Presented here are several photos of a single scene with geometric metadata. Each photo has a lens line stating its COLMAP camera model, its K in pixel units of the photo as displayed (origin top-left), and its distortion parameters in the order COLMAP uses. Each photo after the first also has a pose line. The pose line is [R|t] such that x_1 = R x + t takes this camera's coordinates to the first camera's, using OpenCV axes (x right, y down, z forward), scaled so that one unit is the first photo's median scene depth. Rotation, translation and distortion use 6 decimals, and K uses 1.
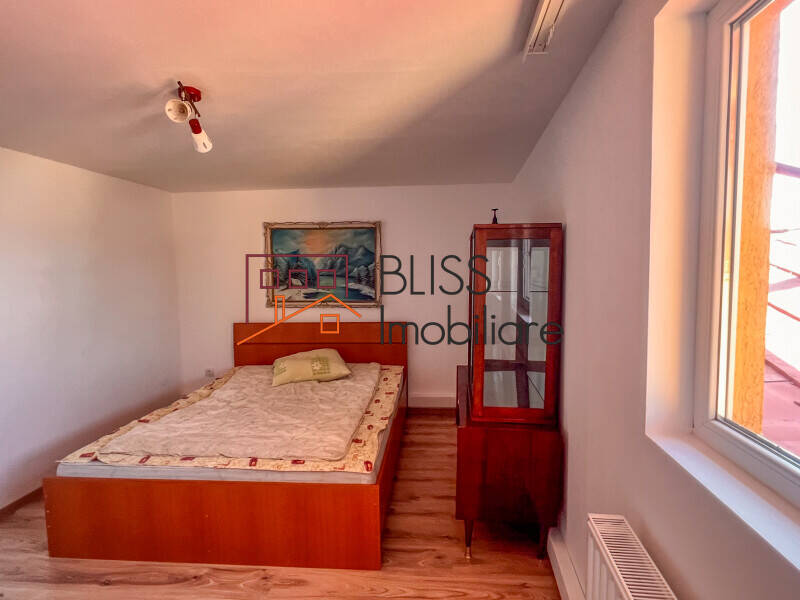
lens RADIAL K [[425.8, 0, 400.1], [0, 425.8, 301.5], [0, 0, 1]] dist [-0.000790, 0.000093]
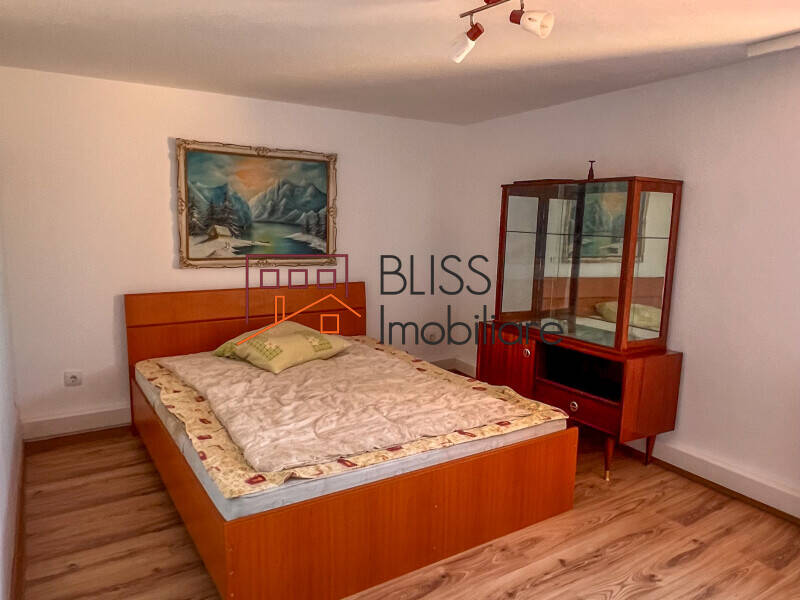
lens RADIAL K [[569.3, 0, 400.2], [0, 569.3, 299.0], [0, 0, 1]] dist [0.012501, -0.006012]
pose [[0.795364, -0.057455, 0.603402, -0.587637], [0.023516, 0.997673, 0.064000, 0.012648], [-0.605675, -0.036714, 0.794864, 0.085753]]
